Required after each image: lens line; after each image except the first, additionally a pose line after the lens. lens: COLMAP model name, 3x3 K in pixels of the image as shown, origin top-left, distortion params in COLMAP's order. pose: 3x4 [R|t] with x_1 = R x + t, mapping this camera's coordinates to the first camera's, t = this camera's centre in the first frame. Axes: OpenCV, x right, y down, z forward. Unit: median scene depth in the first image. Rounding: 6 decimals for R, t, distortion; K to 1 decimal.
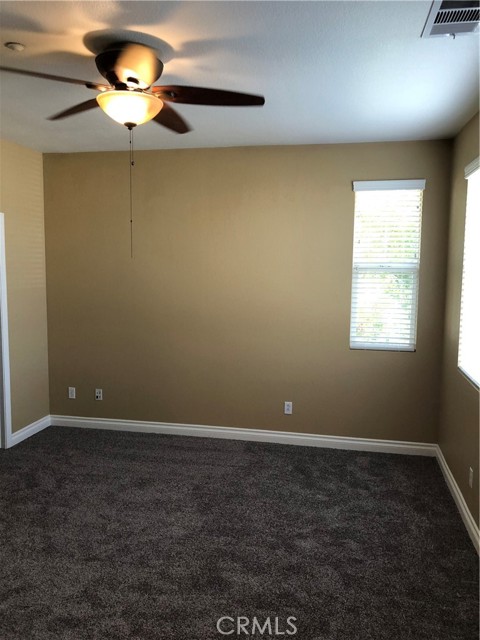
lens RADIAL K [[528.4, 0, 240.0], [0, 528.4, 320.0], [0, 0, 1]] dist [0.015378, 0.014804]
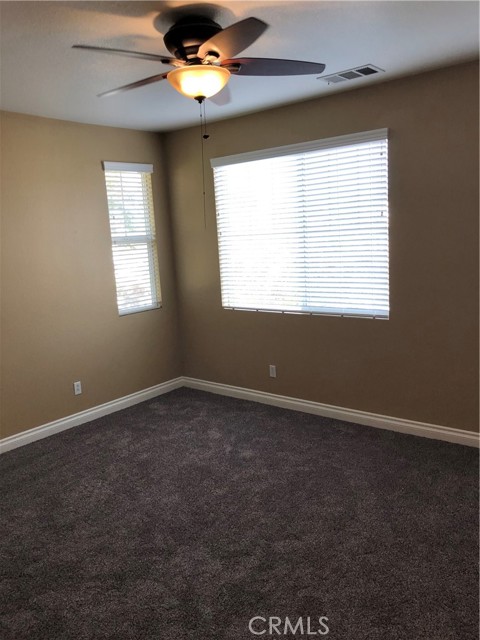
lens RADIAL K [[519.4, 0, 240.0], [0, 519.4, 320.0], [0, 0, 1]] dist [0.068410, -0.079512]
pose [[0.467301, -0.191631, 0.863080, -0.675281], [0.165775, 0.977904, 0.127369, -0.037790], [-0.868417, 0.083558, 0.488743, 0.281499]]
